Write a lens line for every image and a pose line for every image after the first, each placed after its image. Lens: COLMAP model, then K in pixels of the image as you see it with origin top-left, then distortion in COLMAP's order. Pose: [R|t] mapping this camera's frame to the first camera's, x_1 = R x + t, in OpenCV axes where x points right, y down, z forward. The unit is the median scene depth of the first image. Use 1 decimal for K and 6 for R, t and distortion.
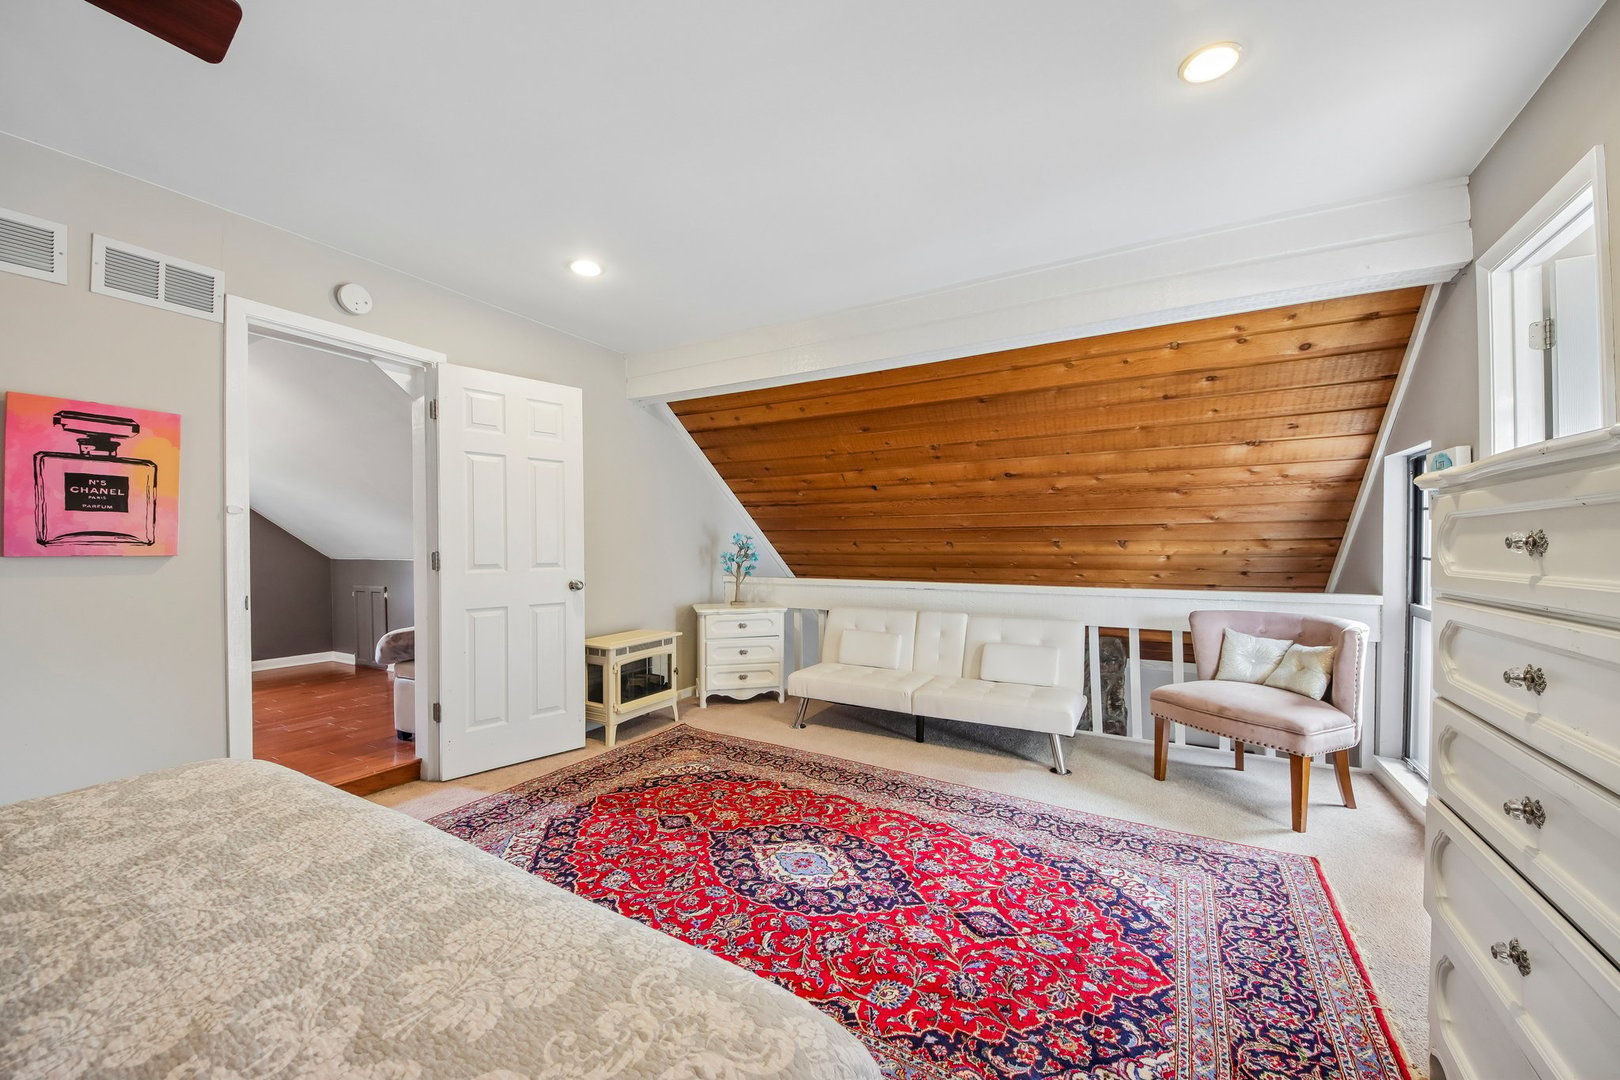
lens RADIAL K [[622.2, 0, 794.1], [0, 622.2, 548.6], [0, 0, 1]] dist [0.057226, -0.044123]
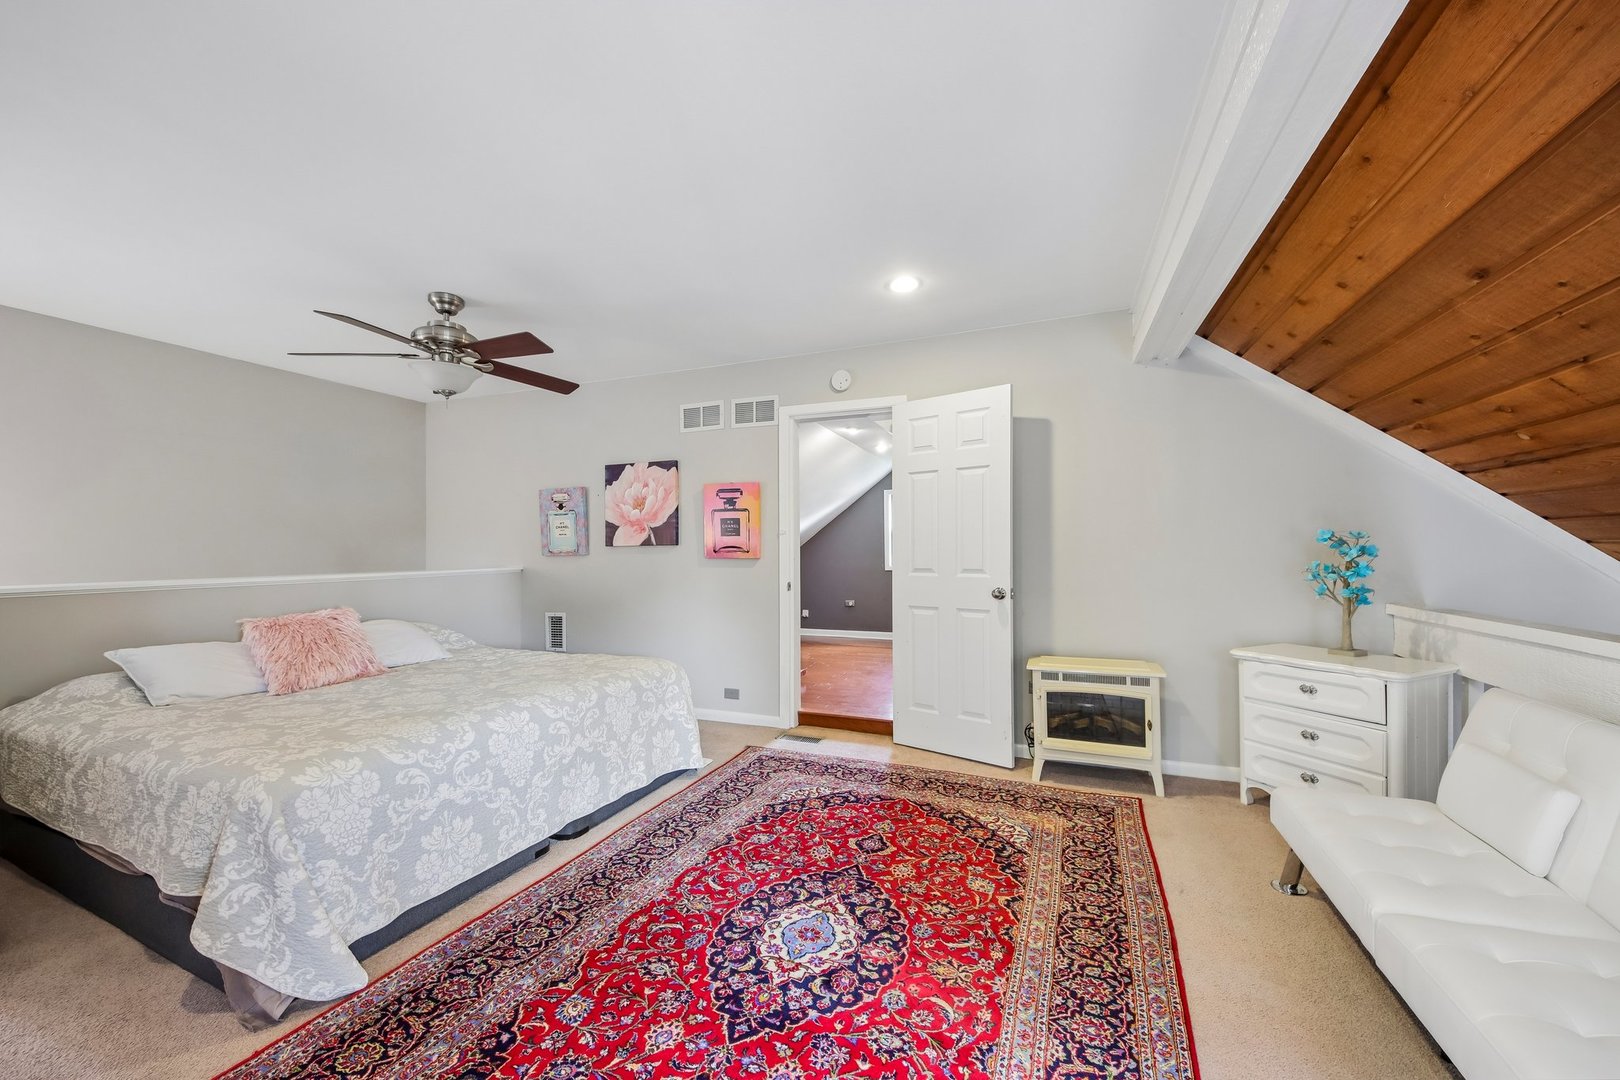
lens RADIAL K [[622.2, 0, 794.1], [0, 622.2, 548.6], [0, 0, 1]] dist [0.057226, -0.044123]
pose [[0.119853, -0.002530, -0.992788, 0.778477], [0.002454, 0.999994, -0.002252, -0.011599], [0.992789, -0.002166, 0.119858, 0.806682]]
